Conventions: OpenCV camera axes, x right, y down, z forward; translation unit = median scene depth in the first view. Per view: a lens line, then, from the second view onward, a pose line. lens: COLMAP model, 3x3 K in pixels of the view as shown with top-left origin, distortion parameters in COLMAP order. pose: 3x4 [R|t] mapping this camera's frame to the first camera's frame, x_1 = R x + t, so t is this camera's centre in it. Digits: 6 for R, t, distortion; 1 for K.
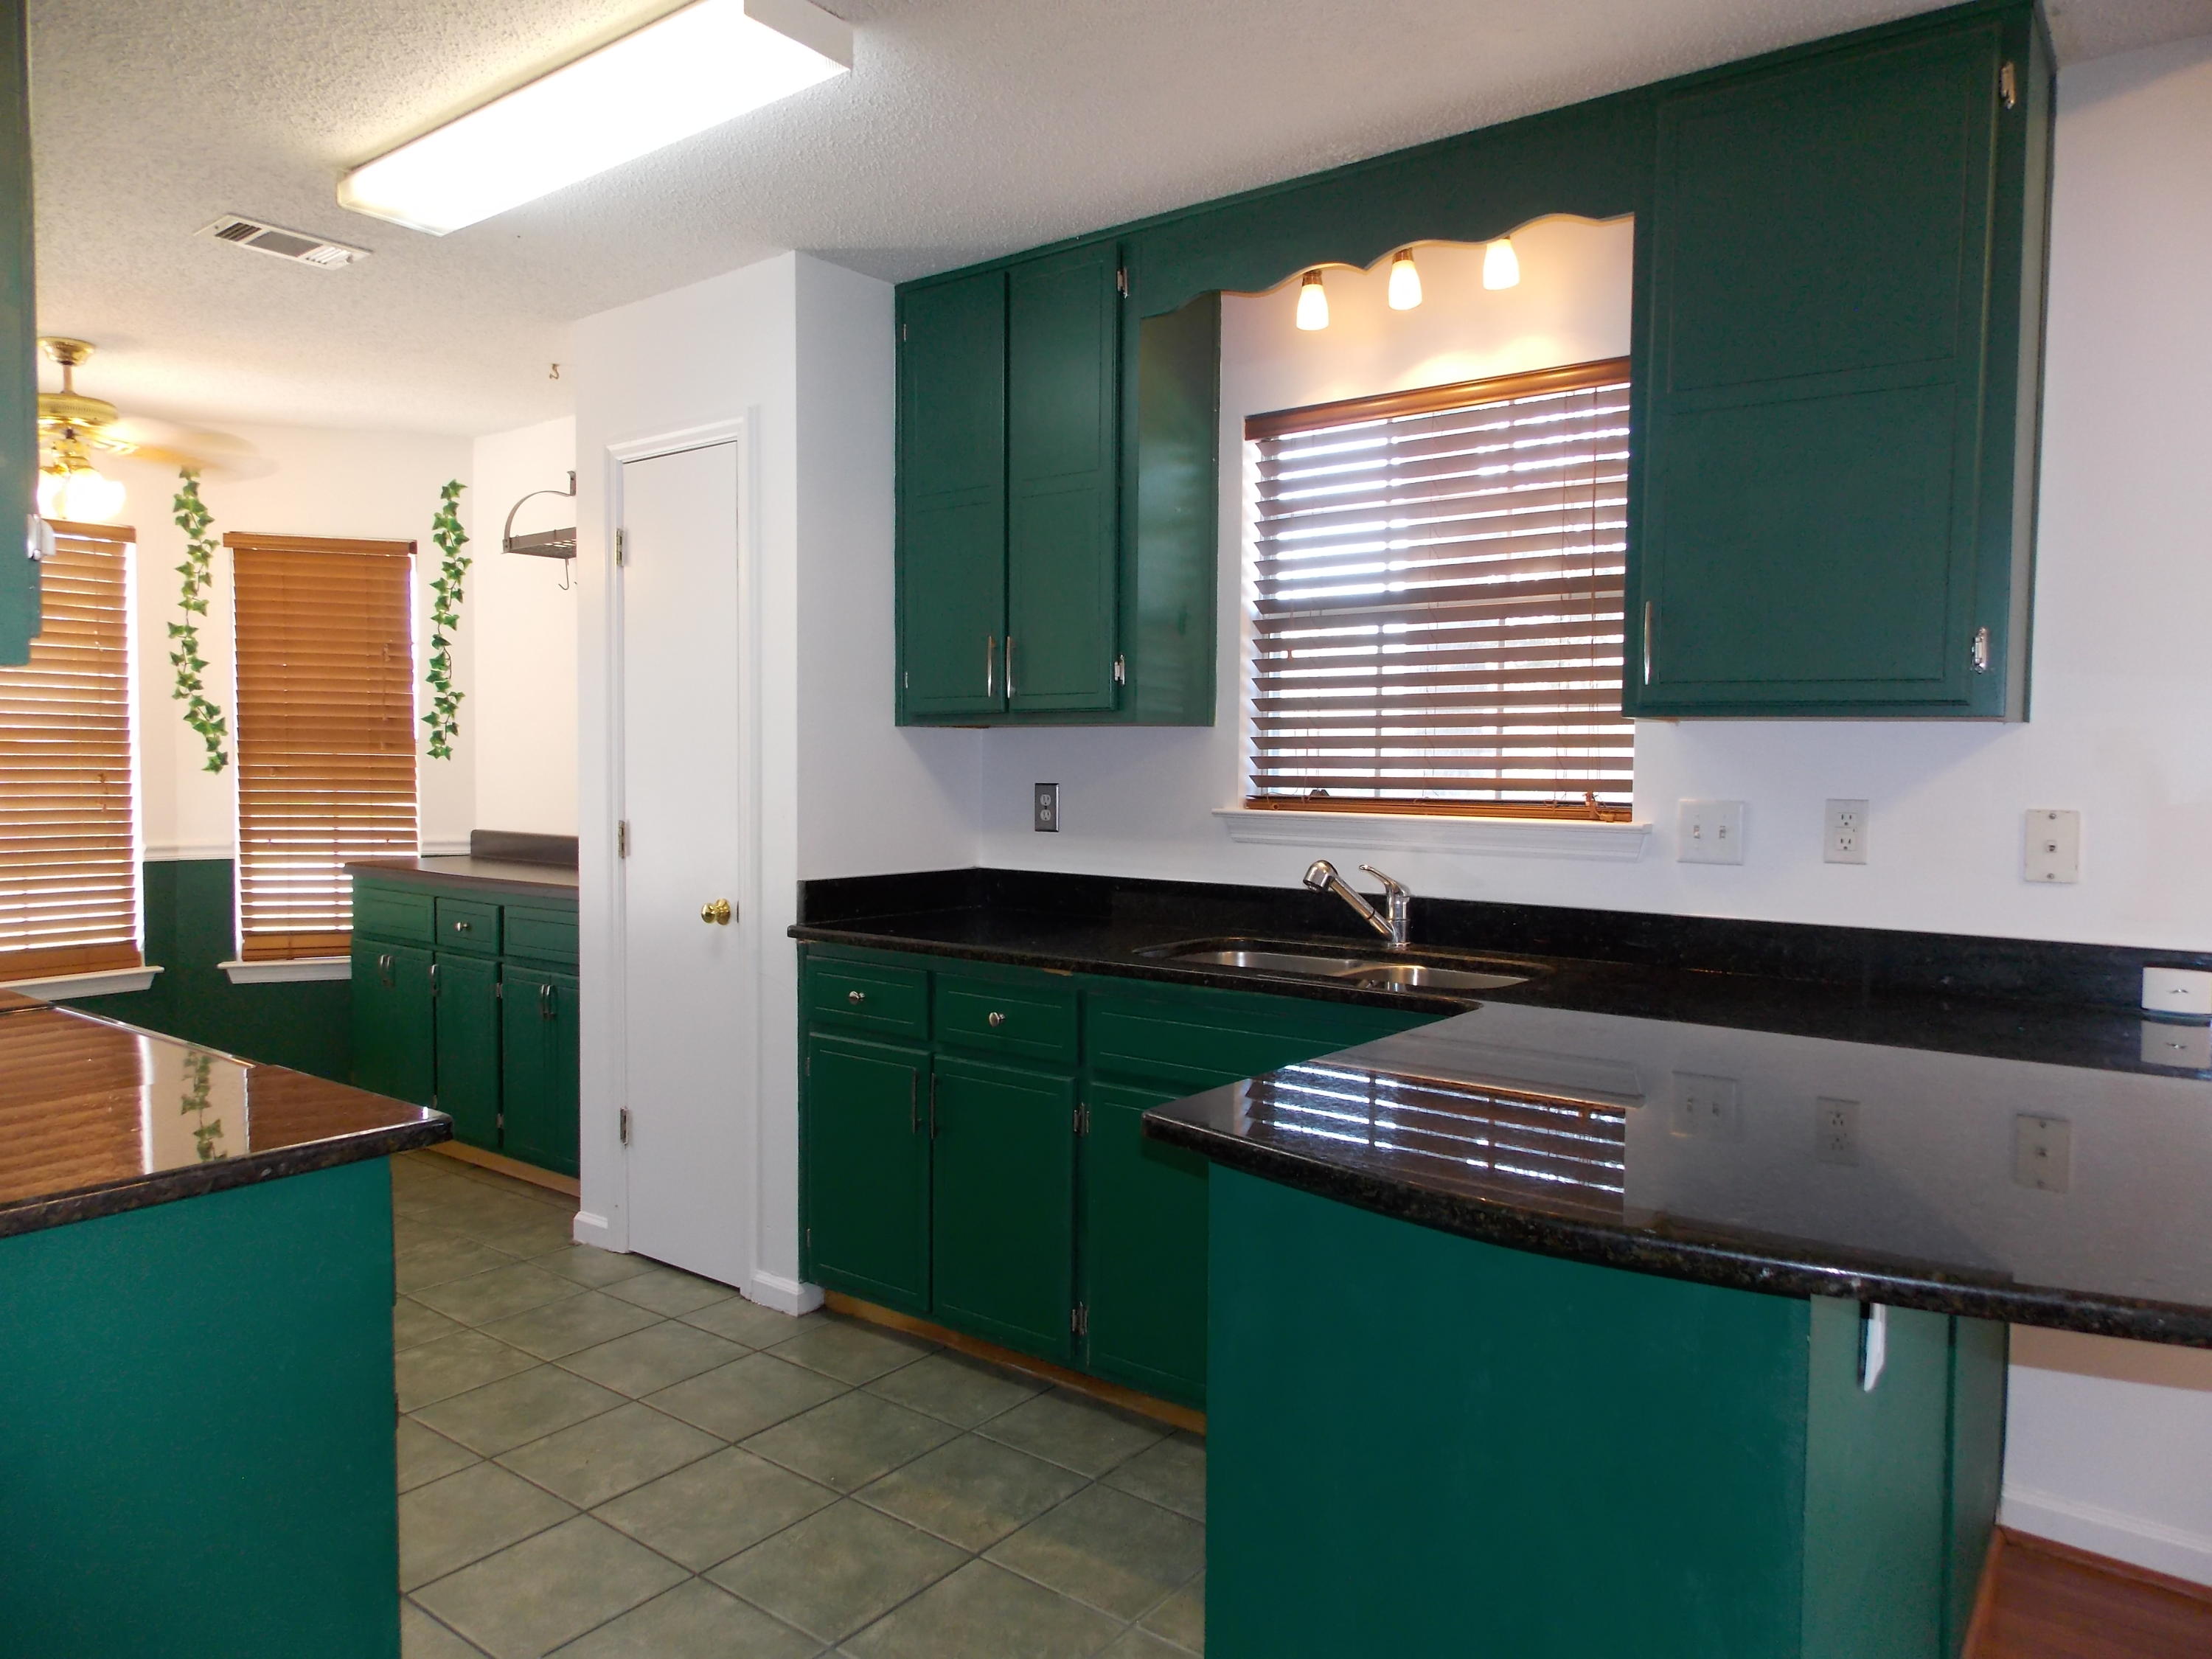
lens RADIAL K [[1459.8, 0, 1106.4], [0, 1459.8, 846.6], [0, 0, 1]] dist [0.013528, 0.003032]
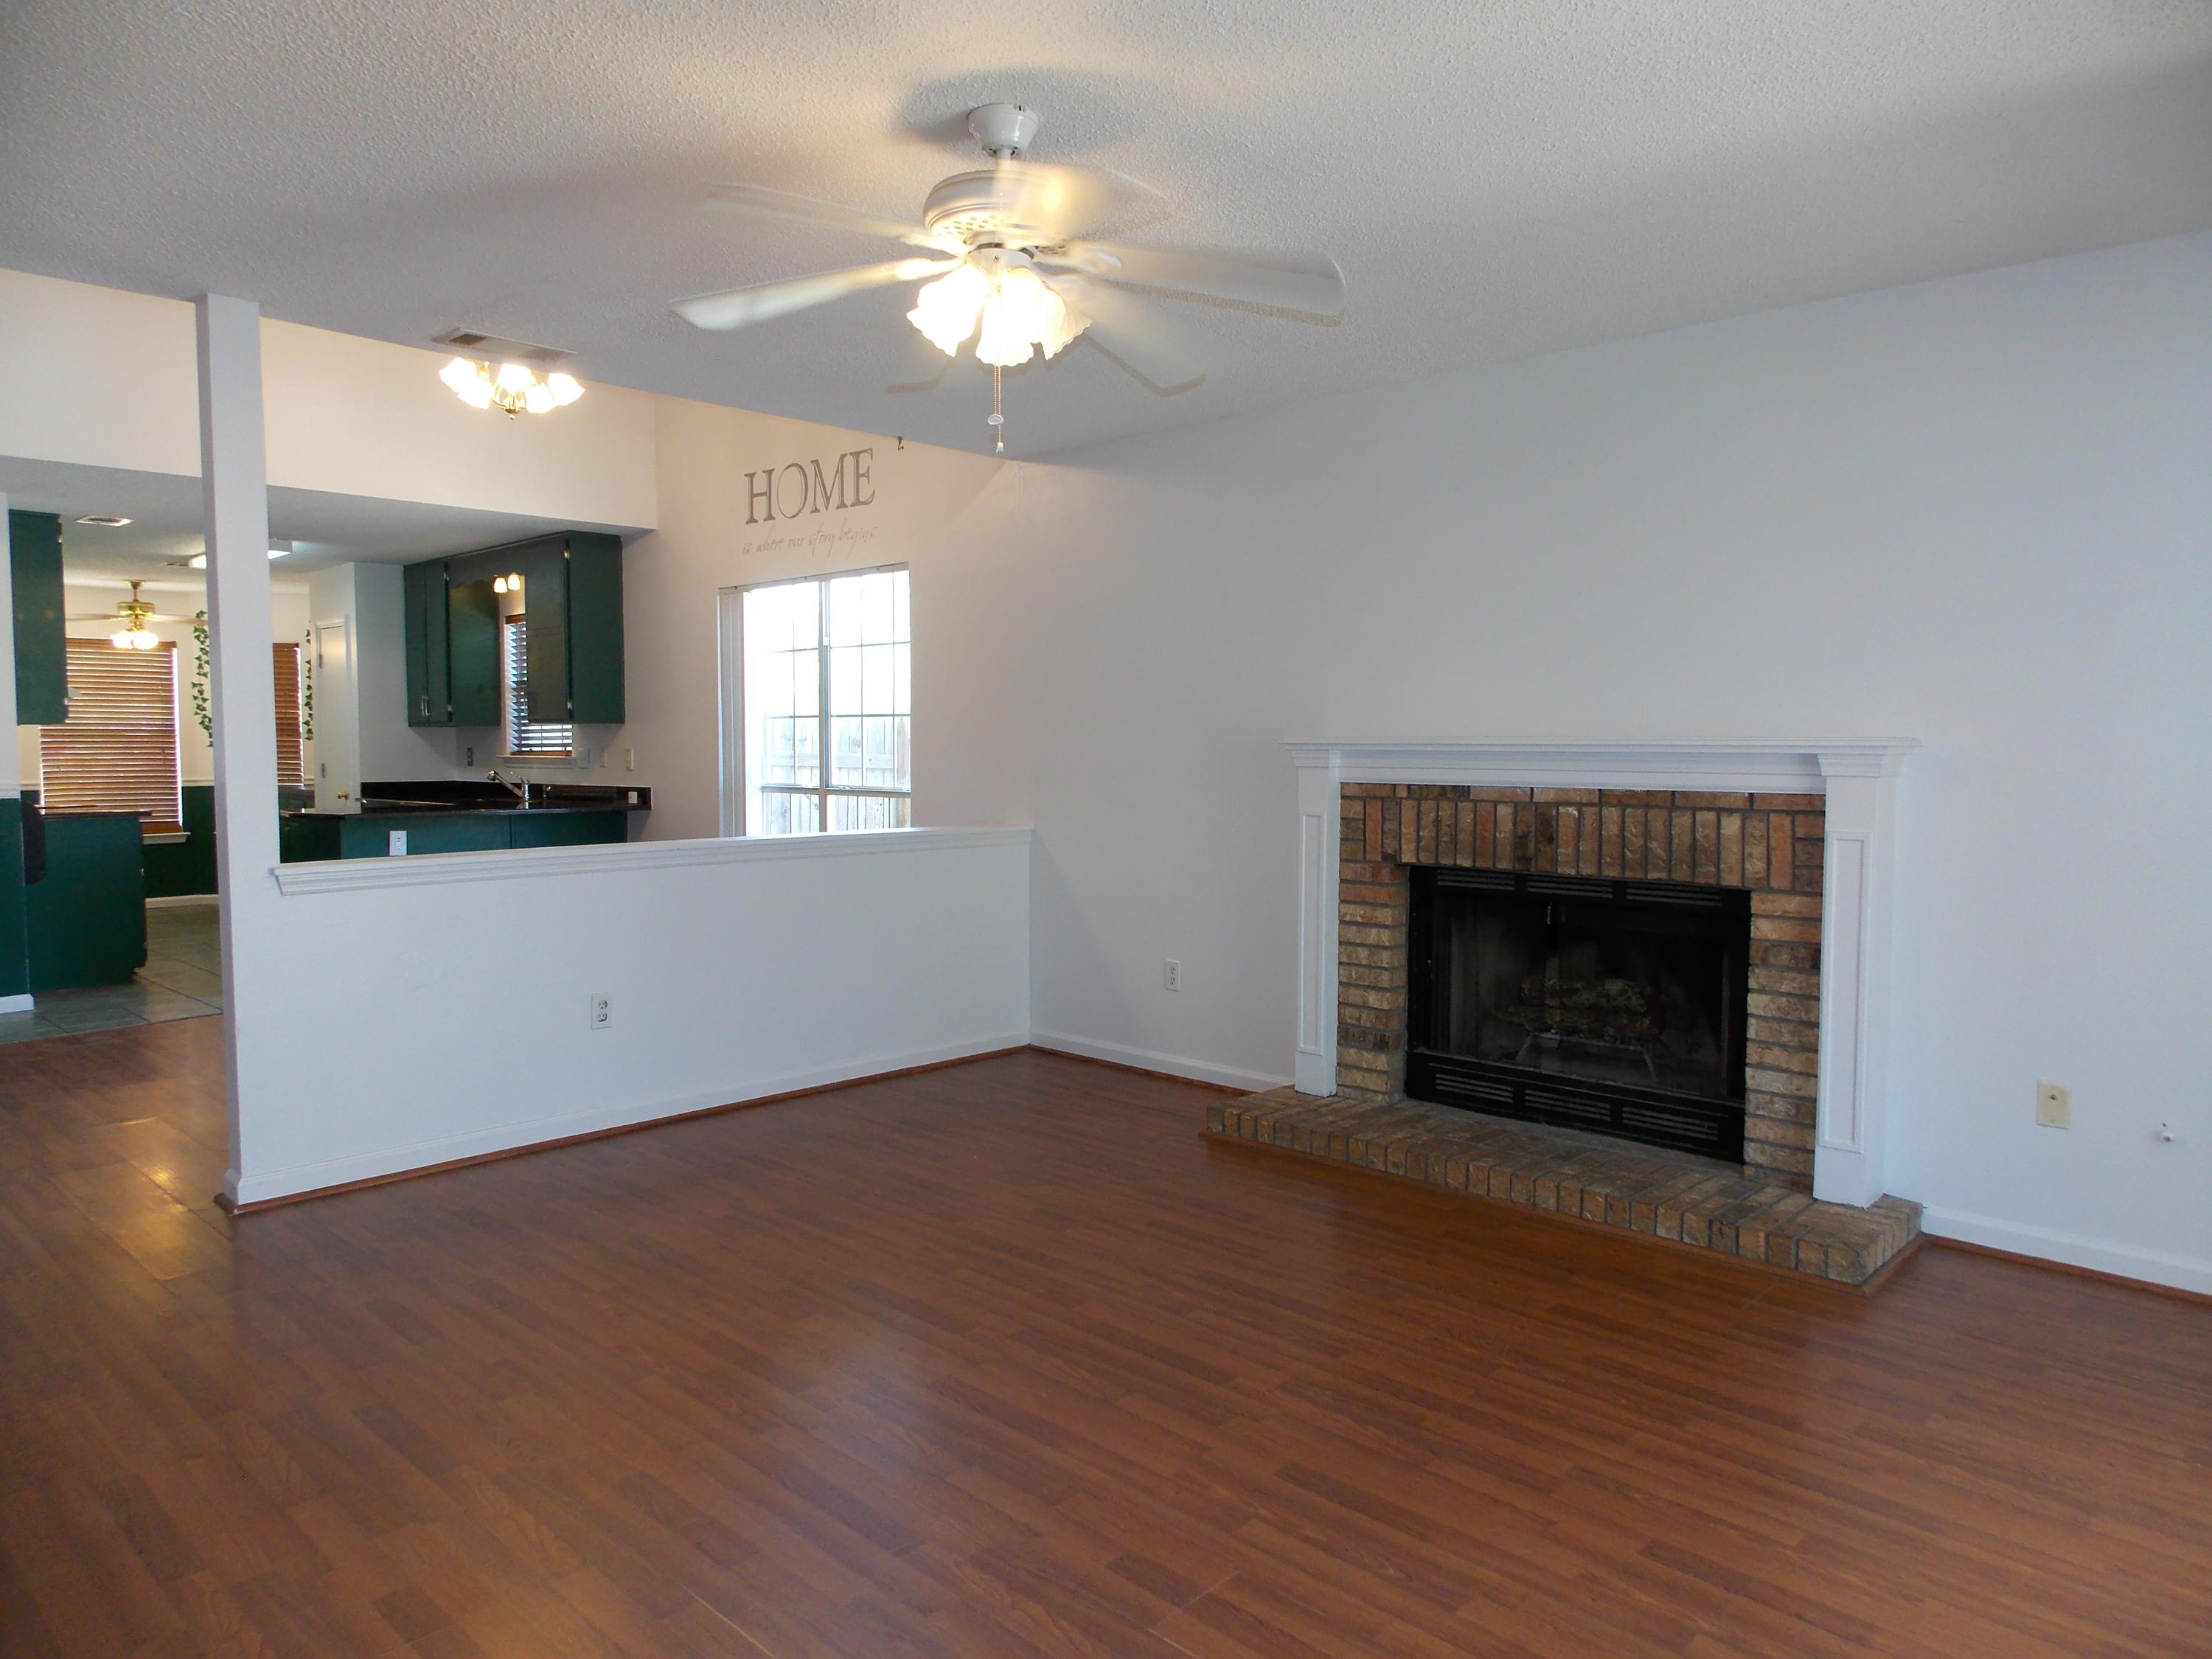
lens RADIAL K [[1459.8, 0, 1106.5], [0, 1459.8, 837.6], [0, 0, 1]] dist [0.013528, 0.003032]
pose [[0.994295, -0.001115, -0.106663, 1.021512], [0.001925, 0.999970, 0.007490, 0.075167], [0.106651, -0.007653, 0.994267, -1.121785]]
